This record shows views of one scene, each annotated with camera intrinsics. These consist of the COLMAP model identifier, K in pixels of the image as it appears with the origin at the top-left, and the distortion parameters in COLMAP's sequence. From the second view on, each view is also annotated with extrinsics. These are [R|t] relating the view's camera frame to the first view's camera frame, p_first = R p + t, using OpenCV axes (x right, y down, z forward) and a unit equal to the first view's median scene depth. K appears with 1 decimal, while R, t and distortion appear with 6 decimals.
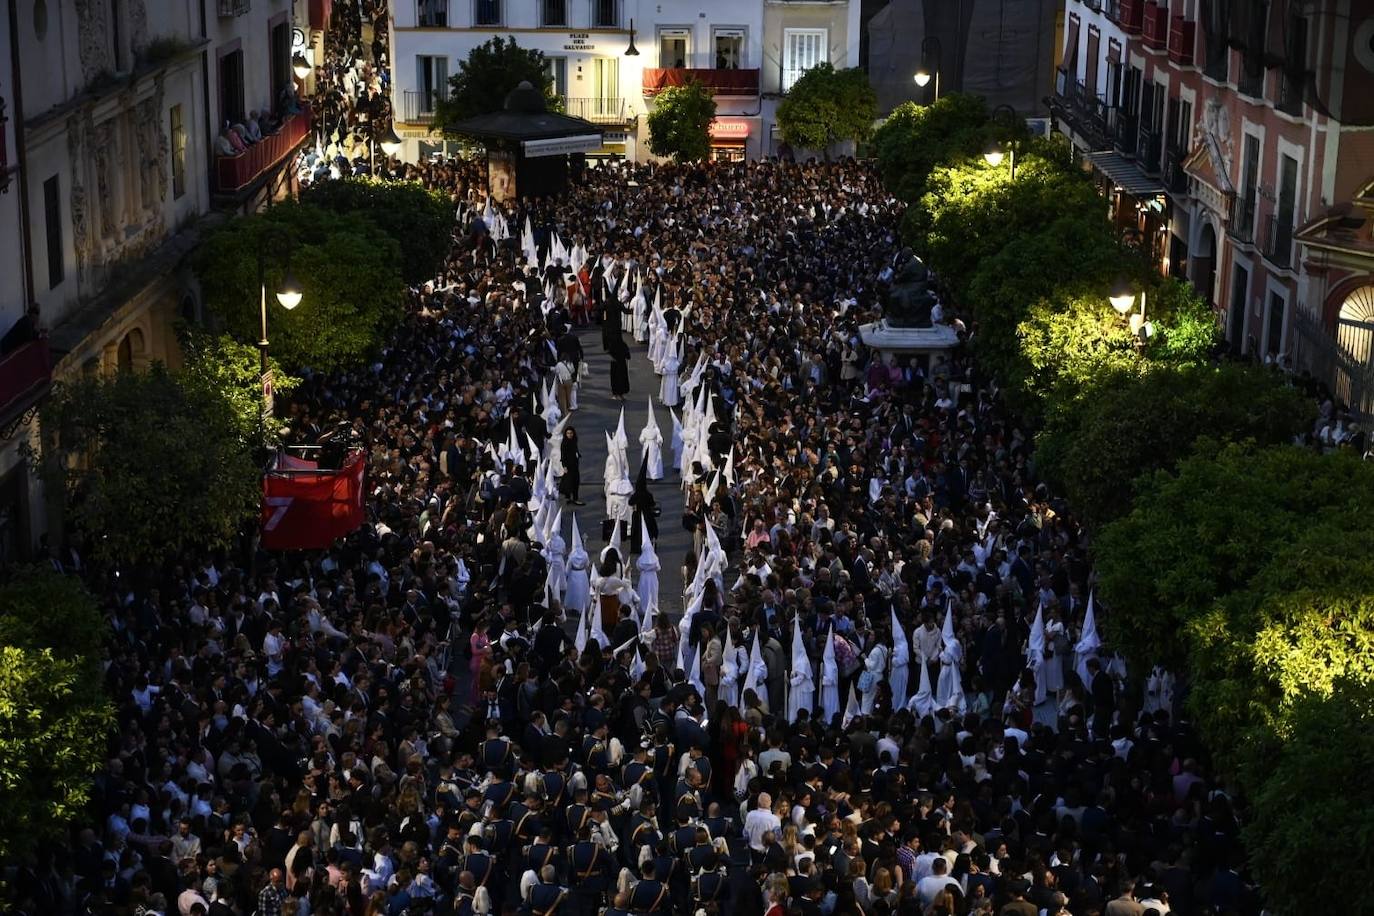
lens RADIAL K [[2473.6, 0, 687.1], [0, 2473.6, 470.9], [0, 0, 1]] dist [0.009623, 0.000000]
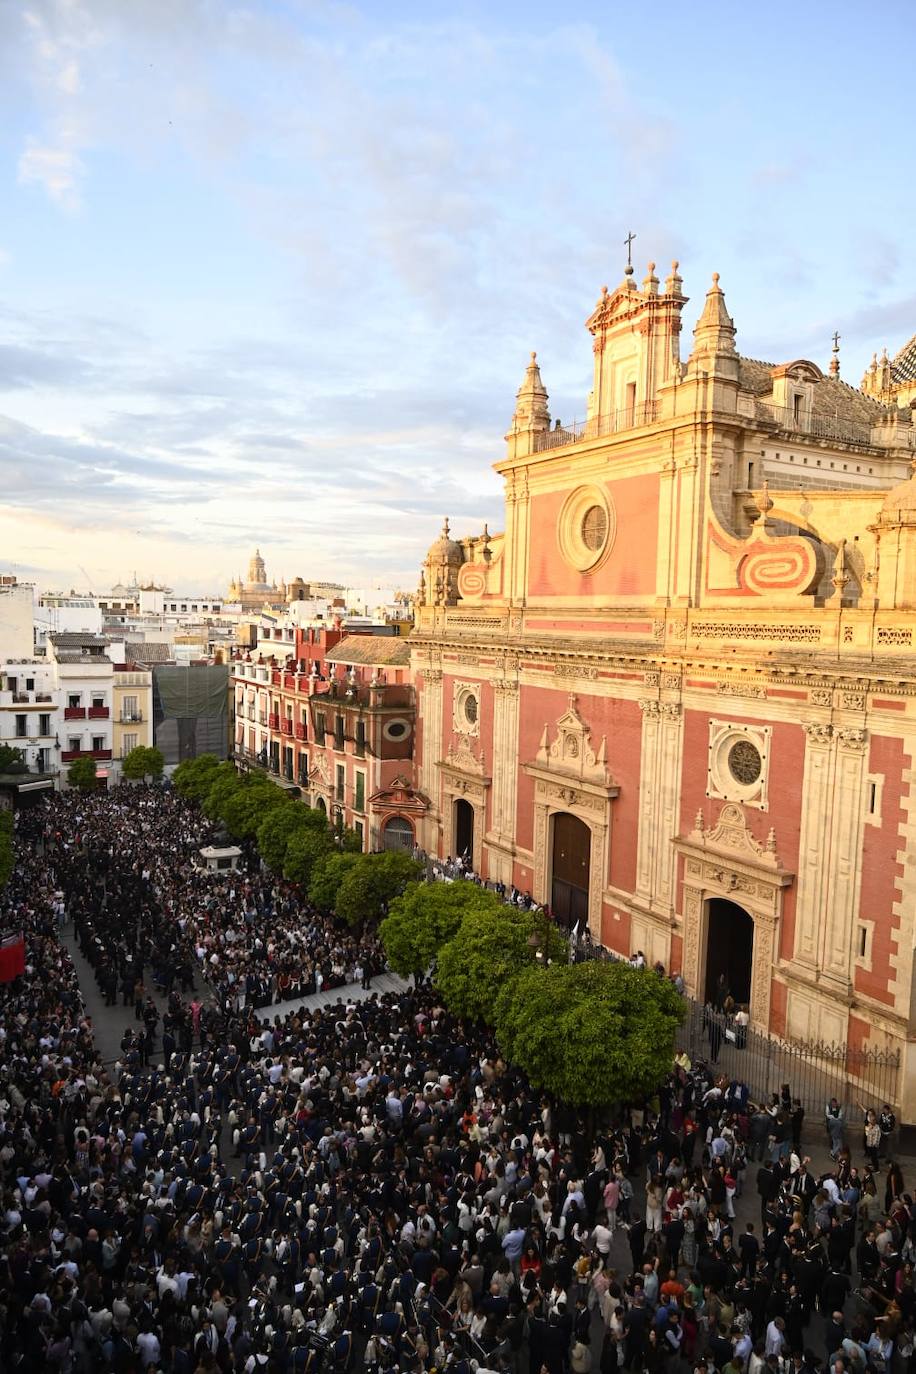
lens RADIAL K [[903.9, 0, 460.6], [0, 903.9, 693.9], [0, 0, 1]] dist [-0.019287, 0.007572]
pose [[0.886997, -0.031893, 0.460673, -0.124801], [0.124763, 0.977062, -0.172578, -0.024970], [-0.444603, 0.210551, 0.870630, 0.054638]]
